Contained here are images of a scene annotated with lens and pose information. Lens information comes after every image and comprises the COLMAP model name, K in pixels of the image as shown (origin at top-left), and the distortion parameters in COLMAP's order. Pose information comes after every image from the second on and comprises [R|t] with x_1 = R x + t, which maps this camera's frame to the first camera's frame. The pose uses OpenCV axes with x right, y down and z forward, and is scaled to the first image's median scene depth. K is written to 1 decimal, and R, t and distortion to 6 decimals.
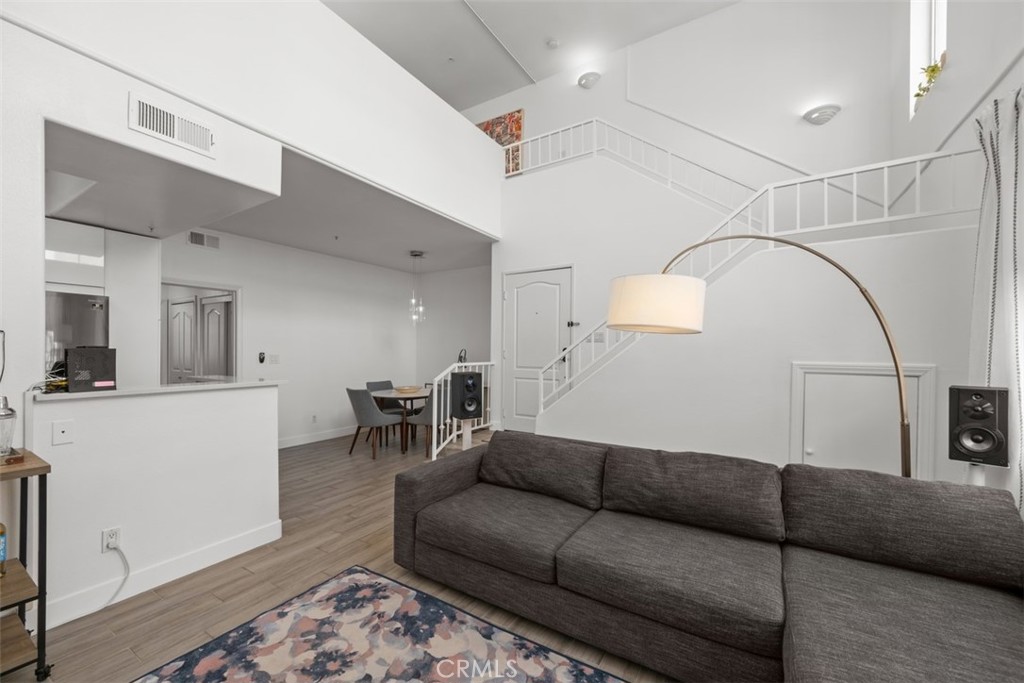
lens RADIAL K [[400.1, 0, 519.0], [0, 400.1, 351.7], [0, 0, 1]] dist [0.002194, 0.000174]
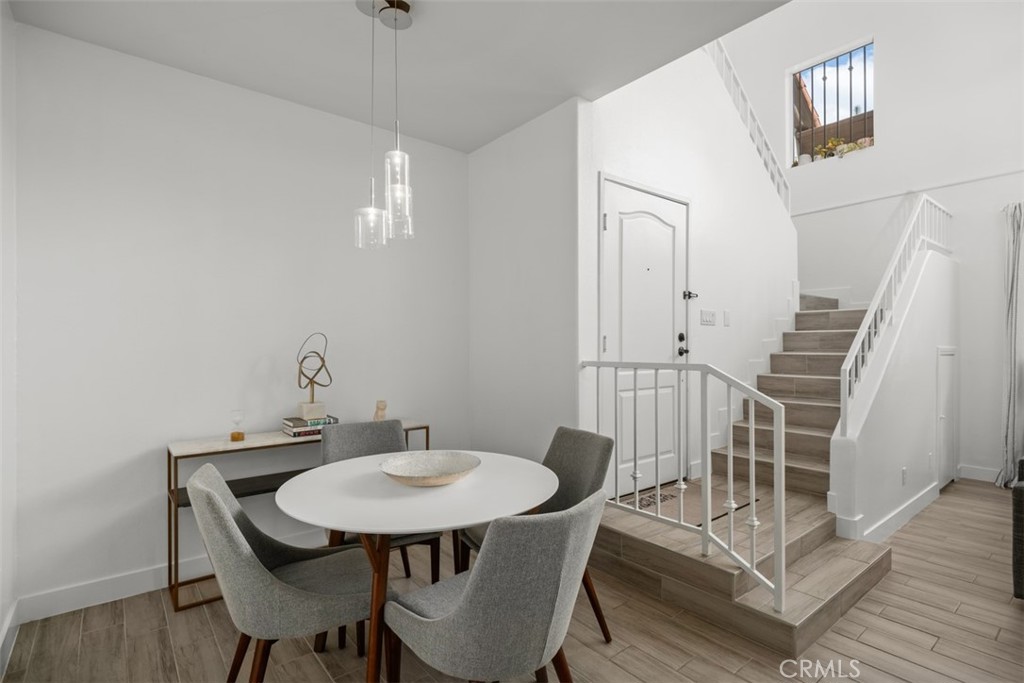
lens RADIAL K [[502.8, 0, 512.6], [0, 502.8, 335.9], [0, 0, 1]] dist [0.005290, 0.000148]
pose [[0.342231, 0.024190, 0.939305, -0.708446], [0.007501, 0.999566, -0.028475, 0.016247], [-0.939586, 0.016790, 0.341901, 0.986601]]
